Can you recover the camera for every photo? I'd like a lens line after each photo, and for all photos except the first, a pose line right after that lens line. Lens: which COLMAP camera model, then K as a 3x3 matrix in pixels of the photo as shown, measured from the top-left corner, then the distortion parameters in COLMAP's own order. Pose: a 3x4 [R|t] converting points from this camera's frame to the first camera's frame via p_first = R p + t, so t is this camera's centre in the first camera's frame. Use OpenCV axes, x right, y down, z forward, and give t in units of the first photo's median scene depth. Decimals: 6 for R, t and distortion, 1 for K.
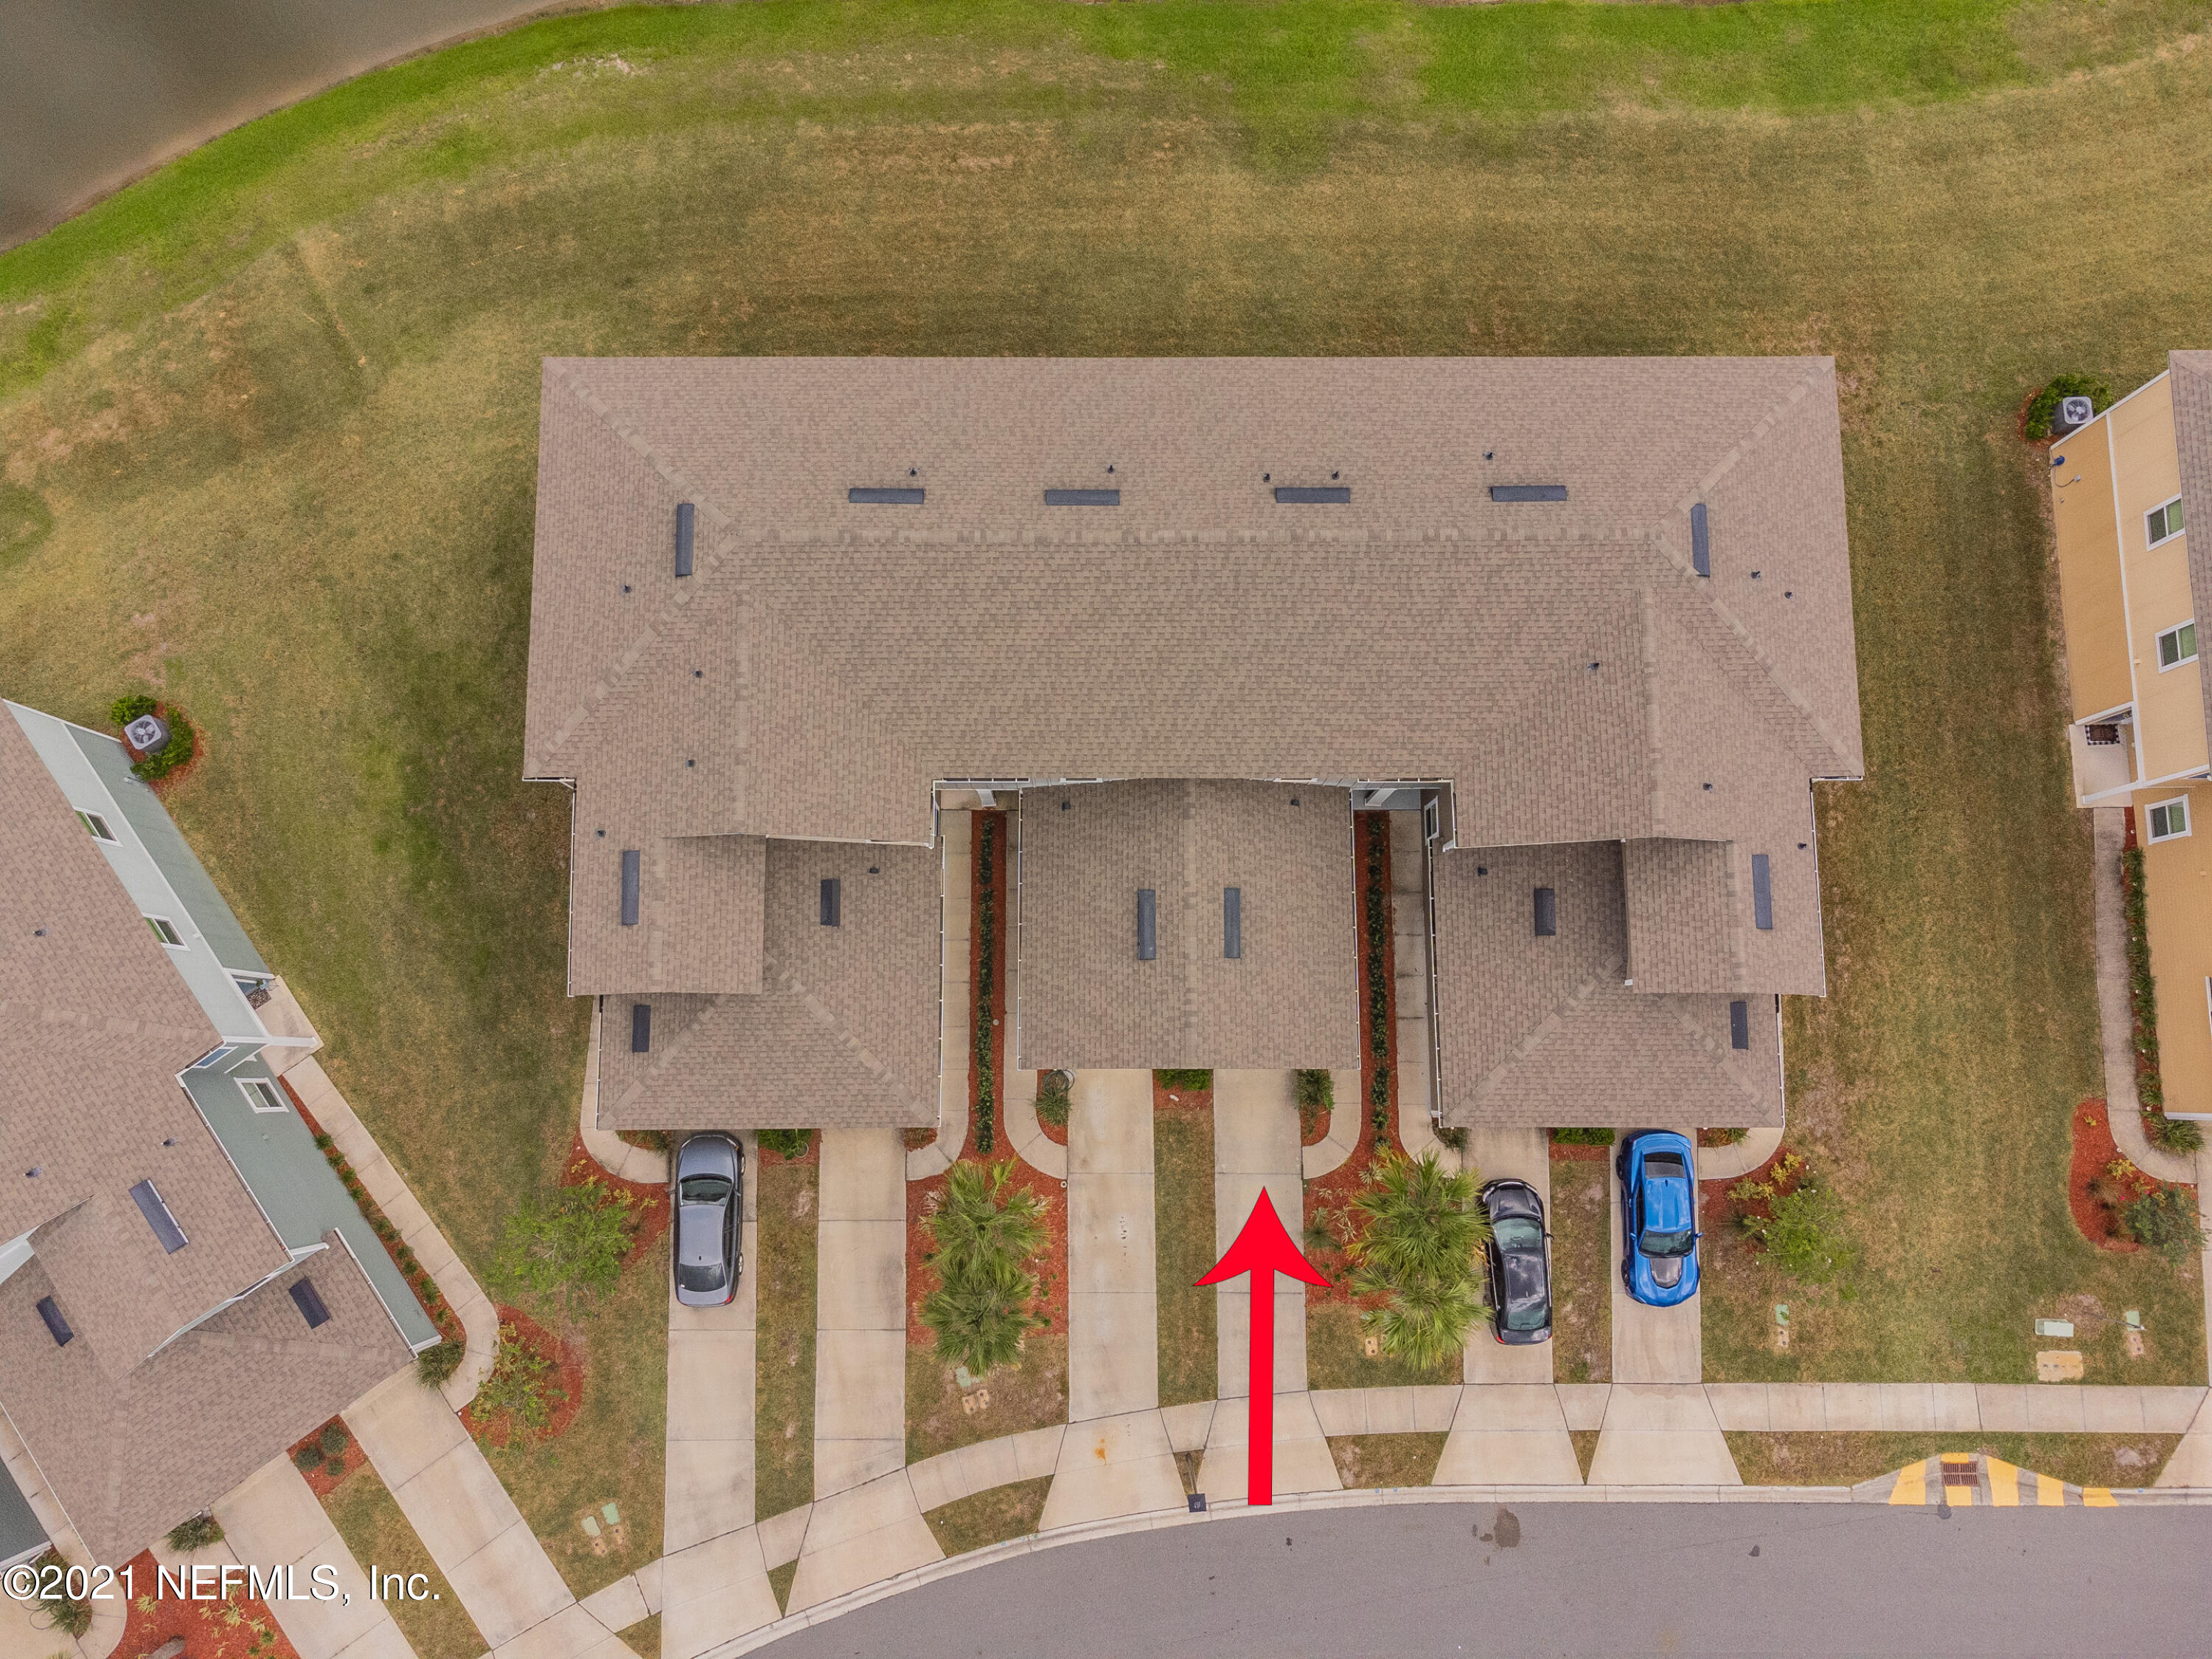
lens RADIAL K [[1645.8, 0, 1108.1], [0, 1645.8, 829.4], [0, 0, 1]] dist [0.033359, -0.000814]
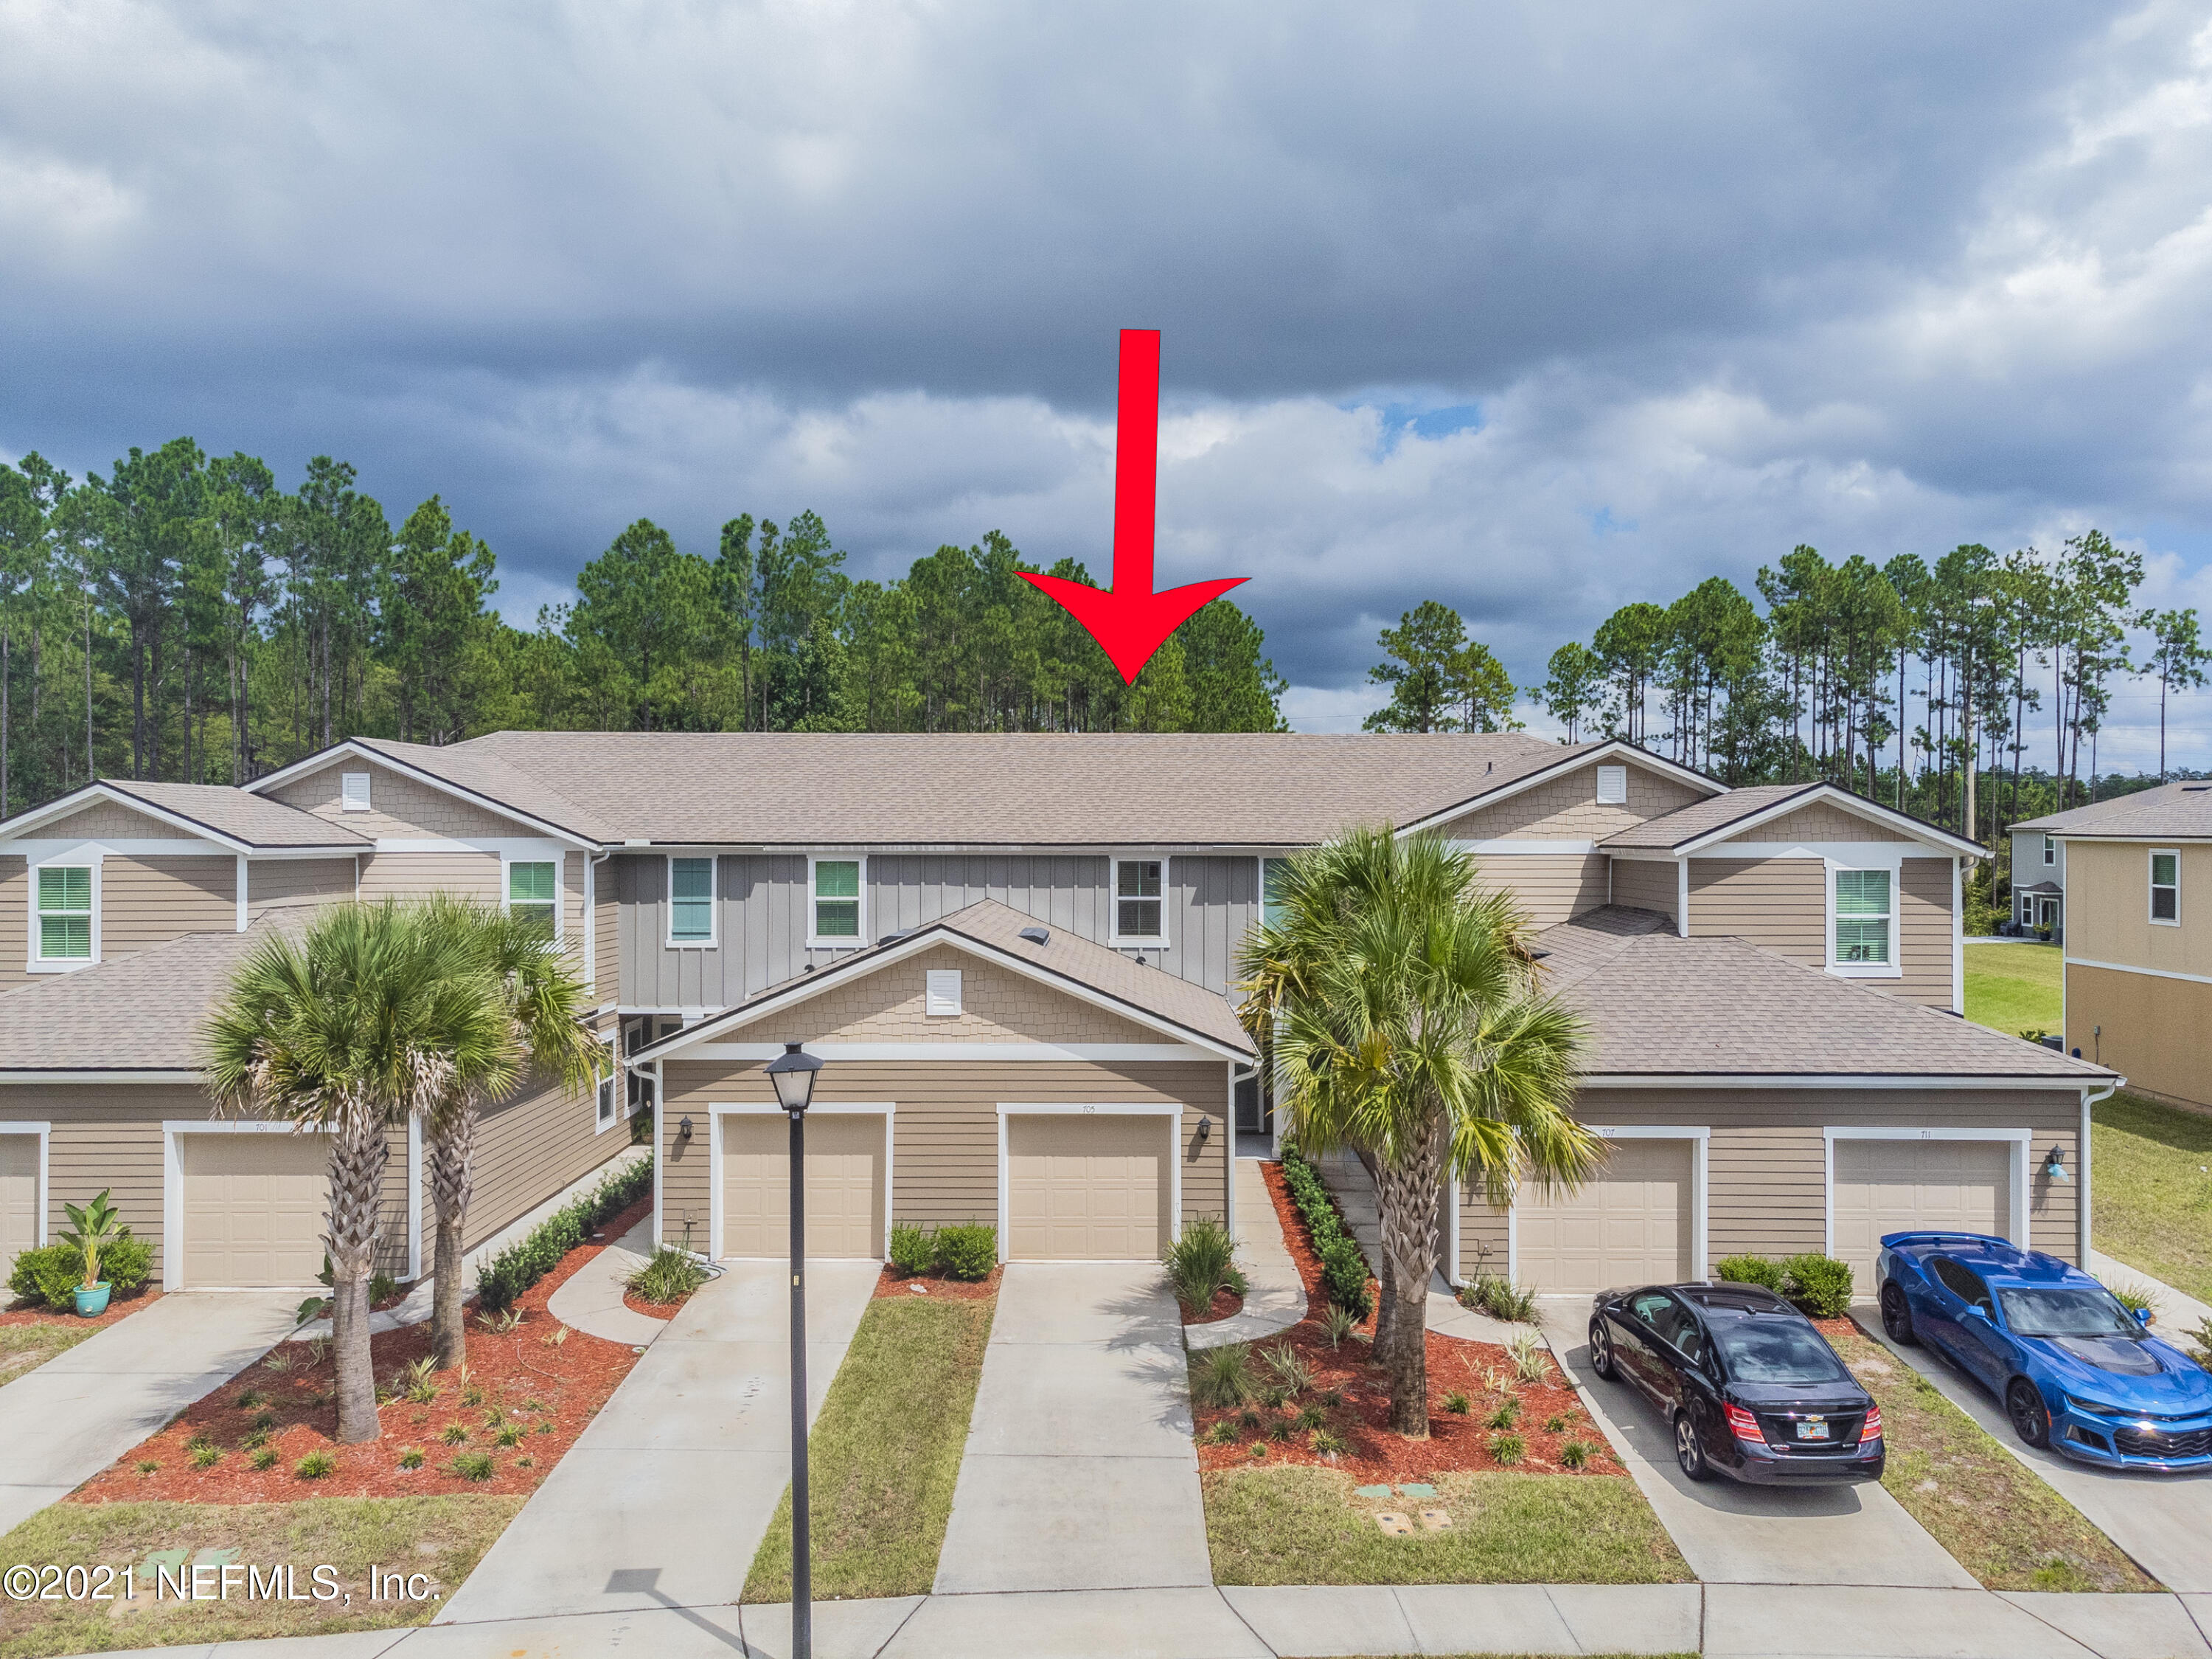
lens RADIAL K [[1645.8, 0, 1108.1], [0, 1645.8, 829.4], [0, 0, 1]] dist [0.033359, -0.000814]
pose [[0.999846, -0.009712, -0.014633, 0.106514], [-0.012810, 0.166767, -0.985913, 0.630417], [0.012016, 0.985949, 0.166616, 0.799883]]
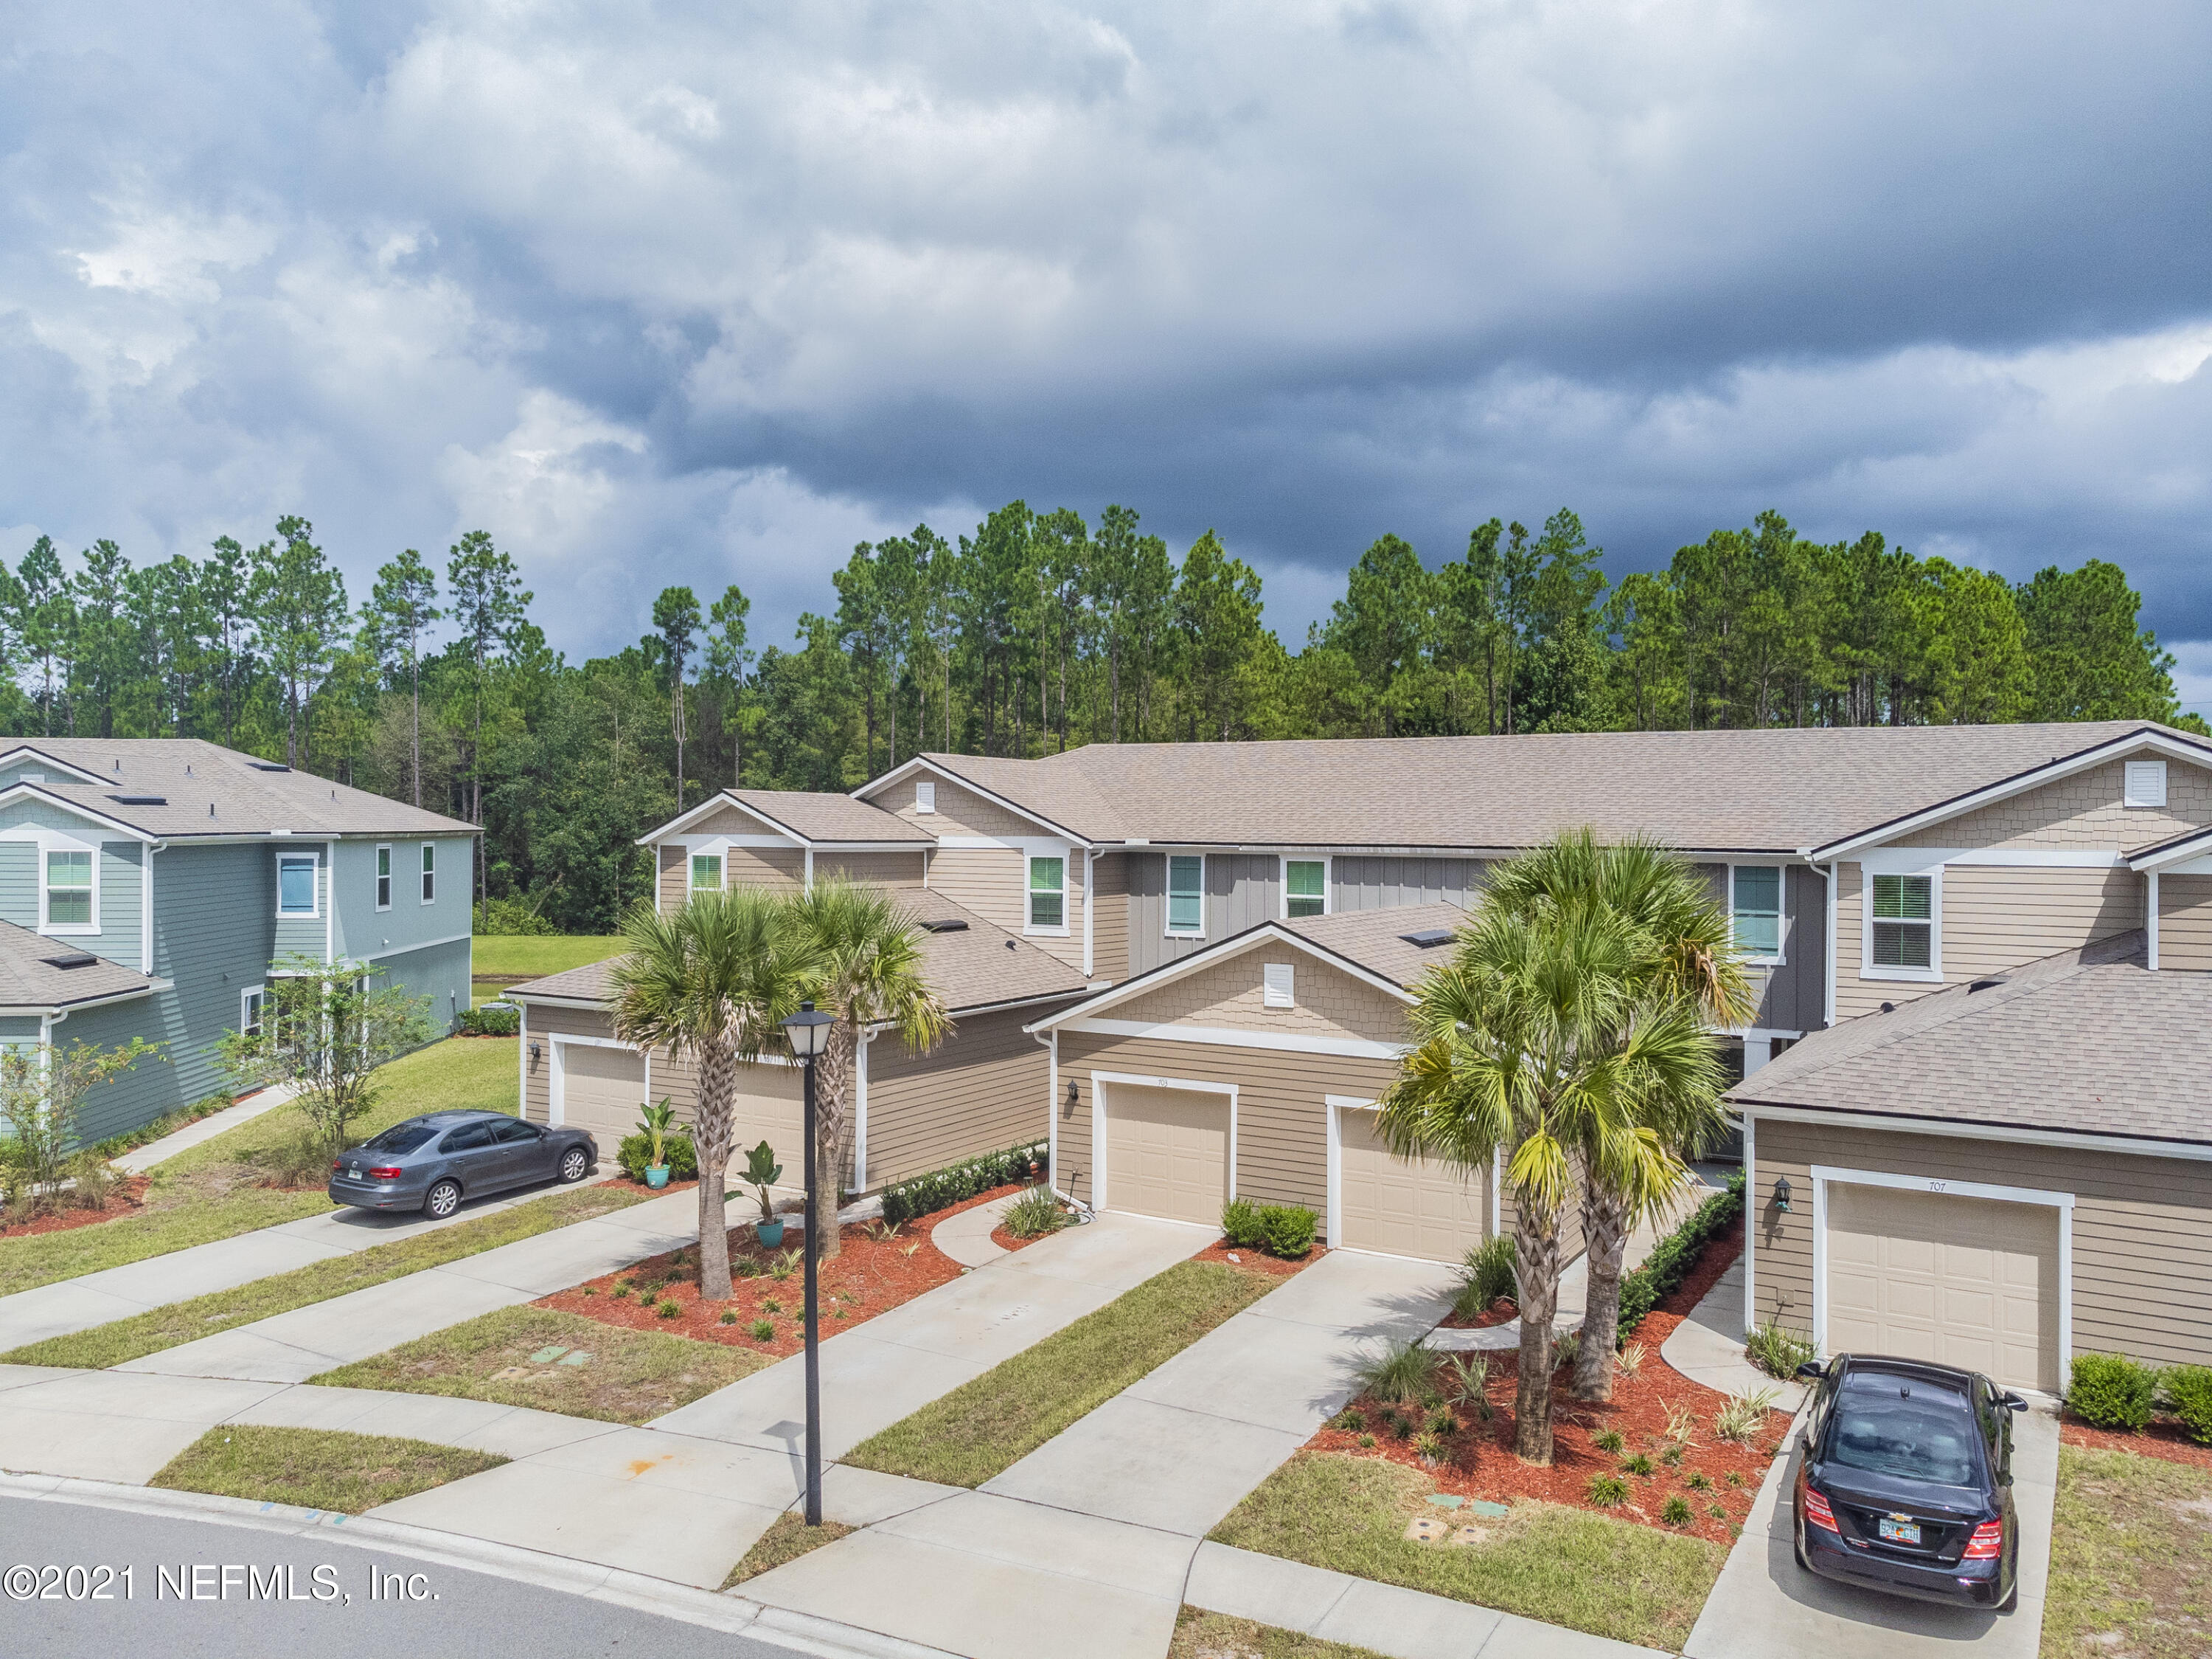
lens RADIAL K [[1645.8, 0, 1108.1], [0, 1645.8, 829.4], [0, 0, 1]] dist [0.033359, -0.000814]
pose [[0.857643, -0.003209, -0.514236, 0.281168], [-0.506778, 0.164528, -0.846231, 0.614971], [0.087322, 0.986367, 0.139480, 0.802986]]
